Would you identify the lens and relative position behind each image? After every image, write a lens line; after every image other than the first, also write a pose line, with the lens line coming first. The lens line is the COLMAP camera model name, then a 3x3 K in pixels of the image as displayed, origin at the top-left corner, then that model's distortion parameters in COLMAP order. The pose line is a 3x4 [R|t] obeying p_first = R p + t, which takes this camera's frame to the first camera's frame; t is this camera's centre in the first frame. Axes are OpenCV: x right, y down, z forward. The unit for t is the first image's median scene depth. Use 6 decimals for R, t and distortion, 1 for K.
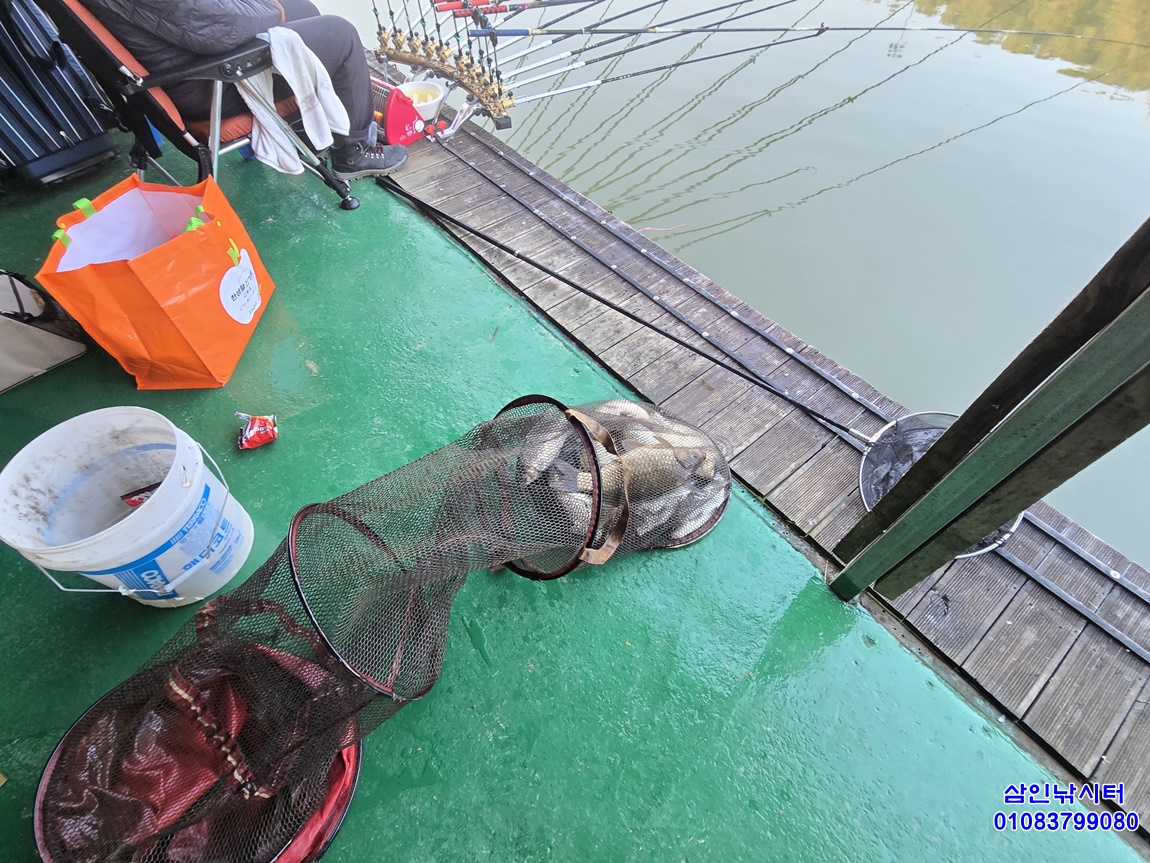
lens RADIAL K [[551.5, 0, 575.0], [0, 551.5, 431.5], [0, 0, 1]] dist [0.003681, -0.000446]
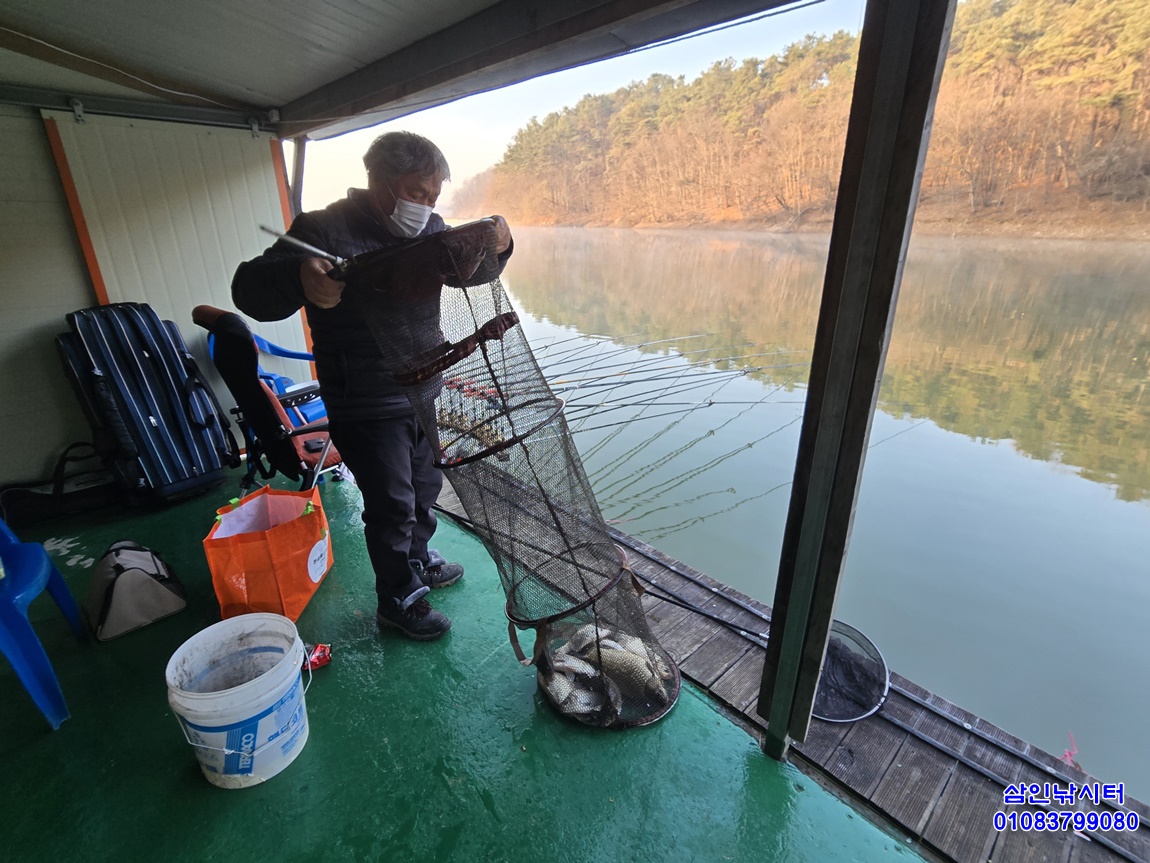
lens RADIAL K [[551.5, 0, 575.0], [0, 551.5, 431.5], [0, 0, 1]] dist [0.003681, -0.000446]
pose [[0.998437, -0.015694, 0.053642, -0.034080], [0.042654, 0.834162, -0.549868, 0.327144], [-0.036117, 0.551296, 0.833527, -0.436450]]
